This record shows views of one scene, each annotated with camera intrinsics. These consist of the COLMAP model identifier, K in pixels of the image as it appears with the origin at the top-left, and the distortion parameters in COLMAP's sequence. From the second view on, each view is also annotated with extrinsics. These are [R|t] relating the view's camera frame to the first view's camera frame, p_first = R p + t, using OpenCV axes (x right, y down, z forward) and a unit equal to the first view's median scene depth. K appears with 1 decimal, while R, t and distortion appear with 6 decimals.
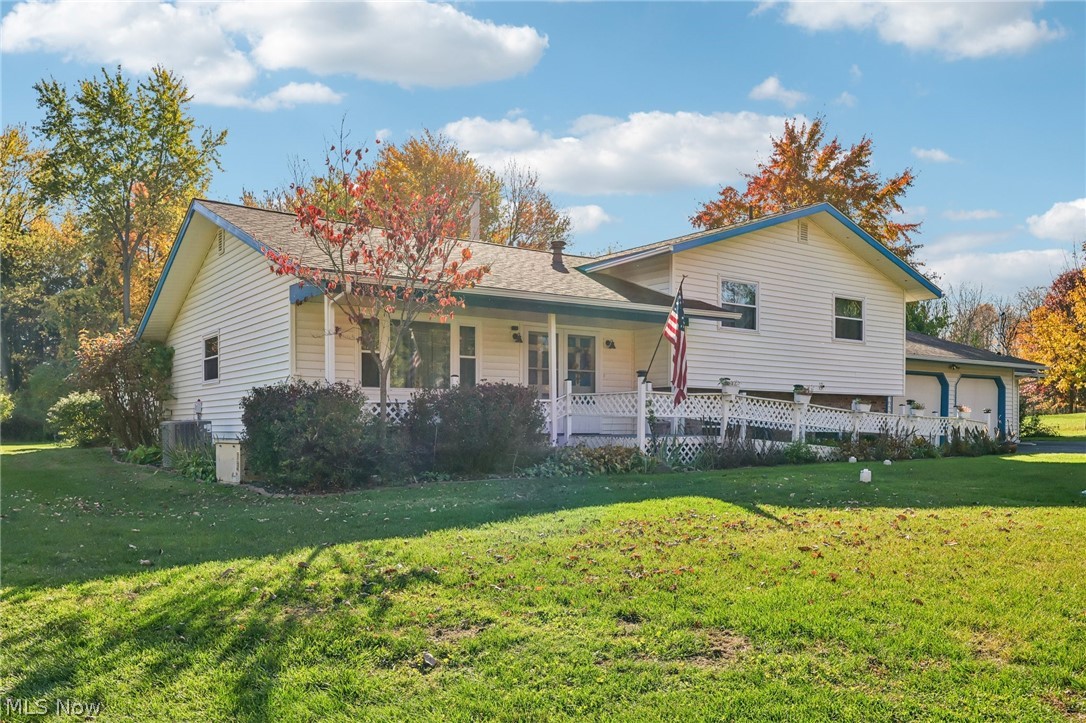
lens RADIAL K [[850.7, 0, 547.6], [0, 850.7, 437.0], [0, 0, 1]] dist [0.005114, -0.002016]
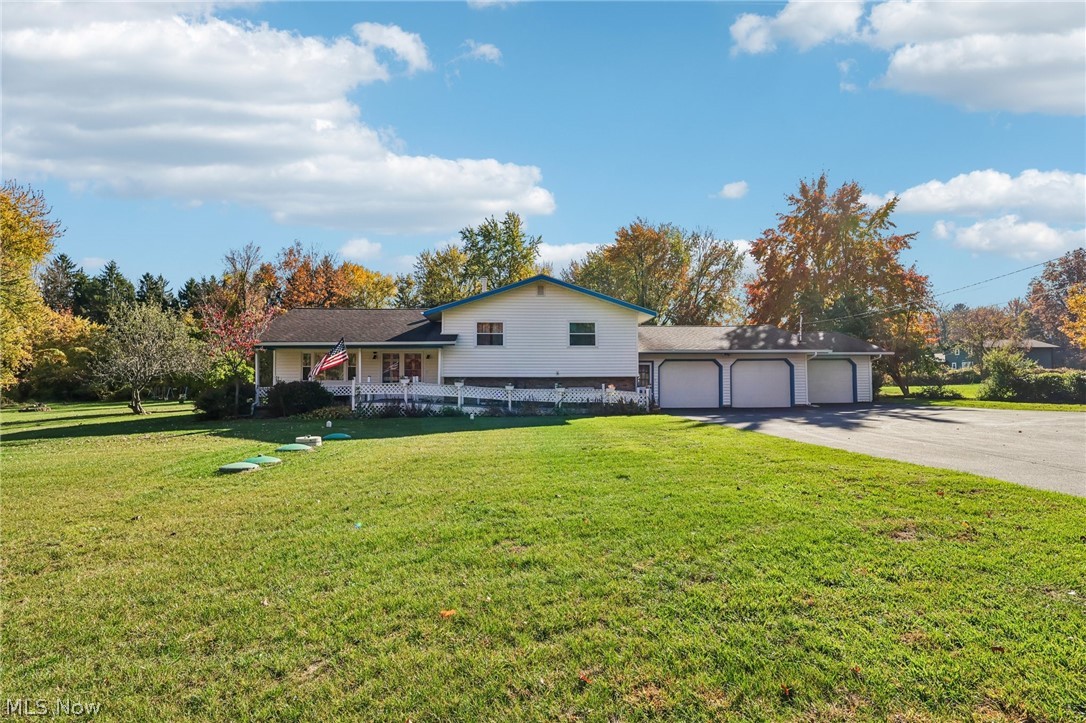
lens RADIAL K [[505.7, 0, 543.0], [0, 505.7, 361.5], [0, 0, 1]] dist [0.000781, 0.000475]
pose [[0.836960, -0.024536, -0.546713, 0.844658], [-0.002001, 0.998851, -0.047890, -0.031647], [0.547260, 0.041175, 0.835949, 0.087351]]
